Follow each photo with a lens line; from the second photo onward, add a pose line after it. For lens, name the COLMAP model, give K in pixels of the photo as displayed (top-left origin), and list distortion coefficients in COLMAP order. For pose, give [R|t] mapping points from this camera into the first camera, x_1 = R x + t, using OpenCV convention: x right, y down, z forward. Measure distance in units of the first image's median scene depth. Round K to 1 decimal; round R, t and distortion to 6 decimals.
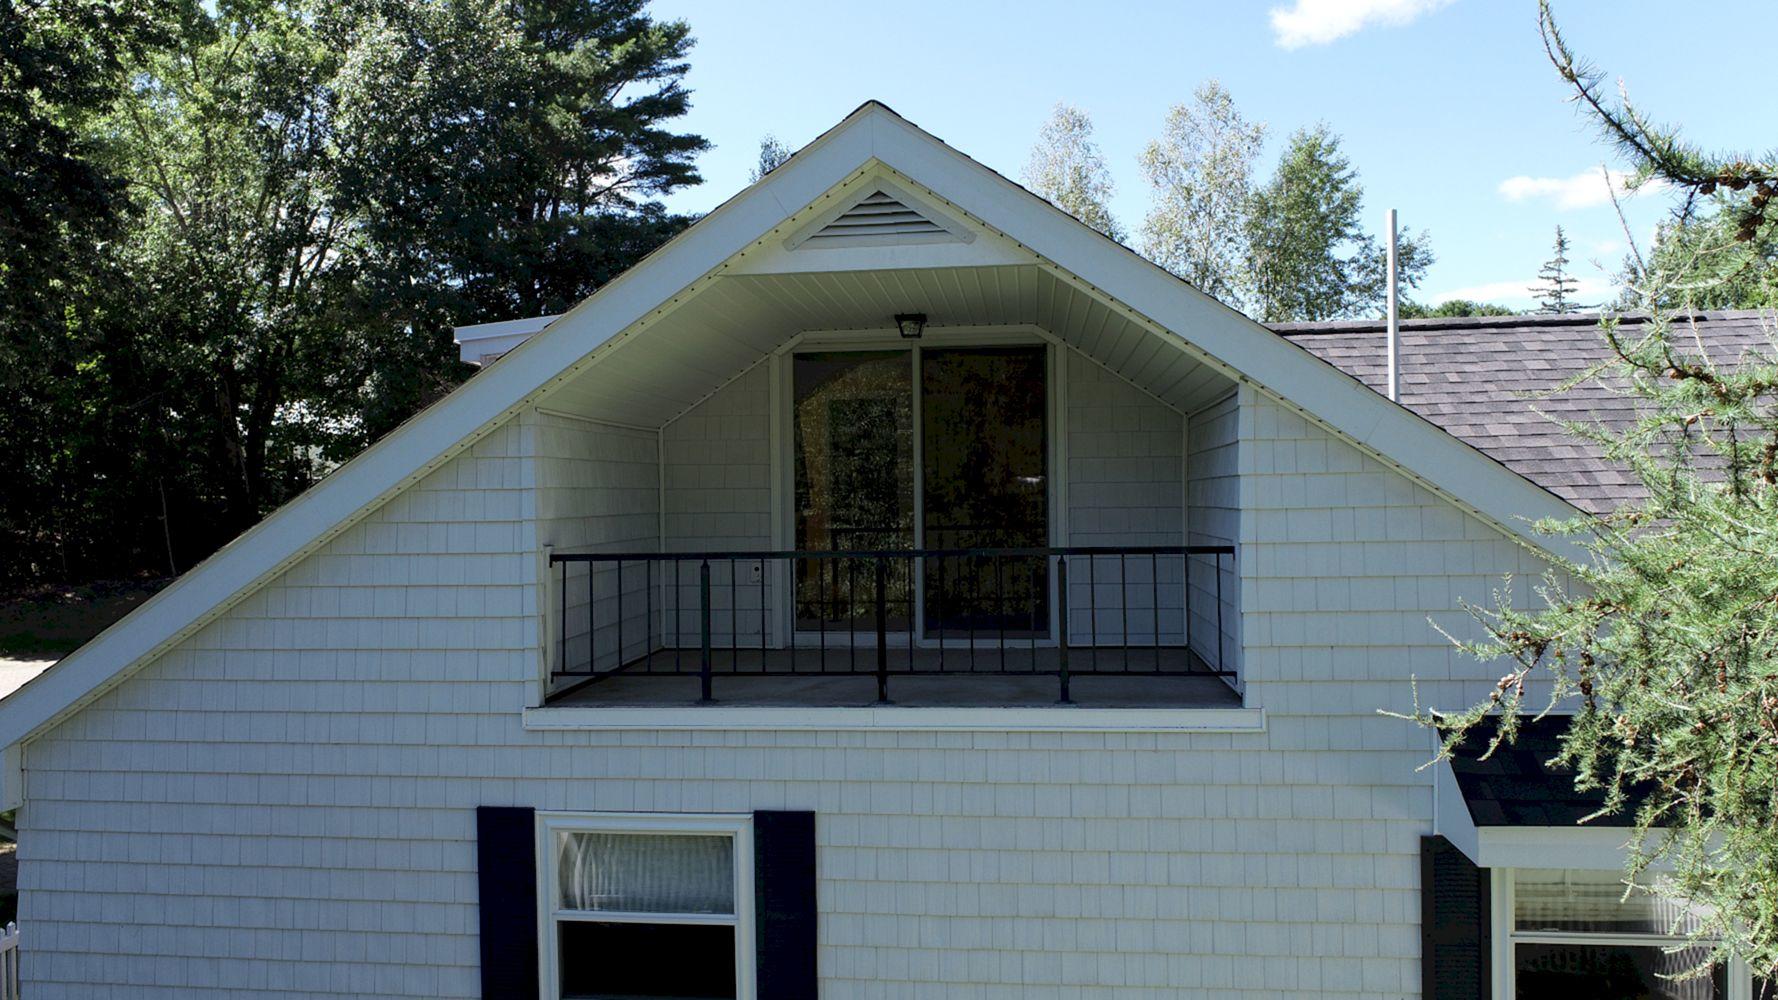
lens RADIAL K [[1216.9, 0, 889.9], [0, 1216.9, 506.2], [0, 0, 1]] dist [-0.003770, 0.000294]
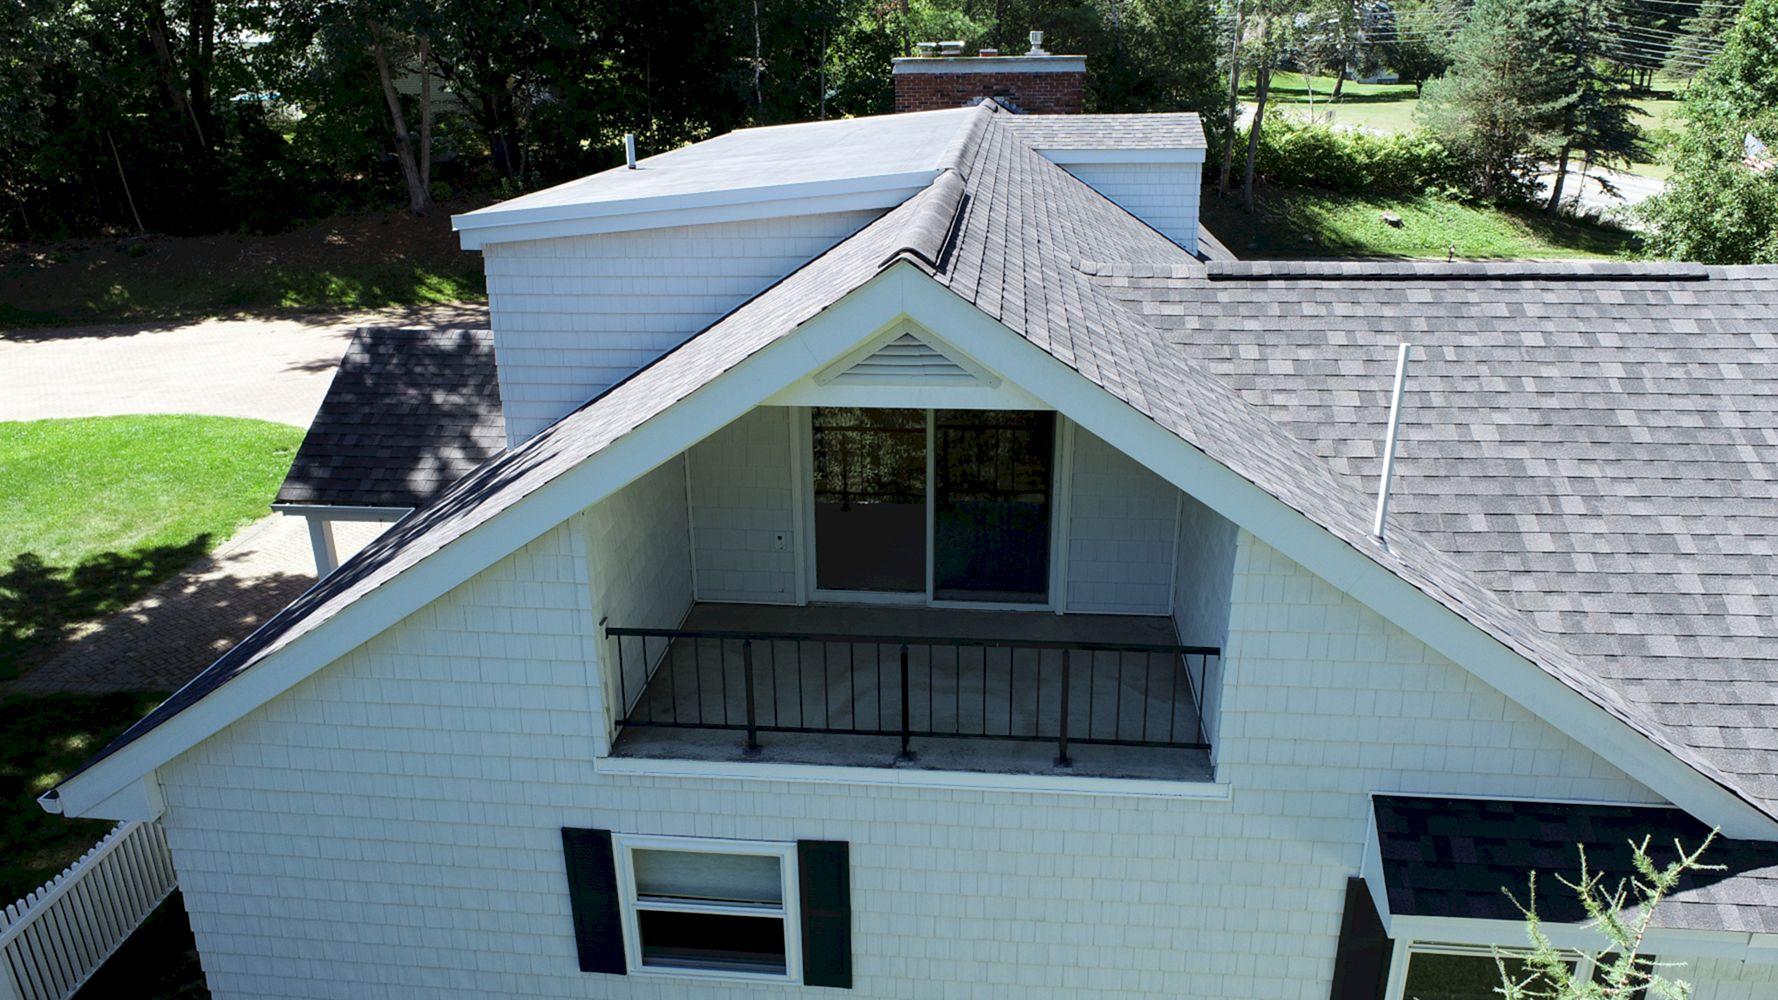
lens RADIAL K [[1216.9, 0, 889.9], [0, 1216.9, 506.2], [0, 0, 1]] dist [-0.003770, 0.000294]
pose [[0.999844, -0.002386, 0.017512, -0.040112], [-0.003869, 0.937266, 0.348594, -0.460550], [-0.017245, -0.348607, 0.937110, -0.004116]]
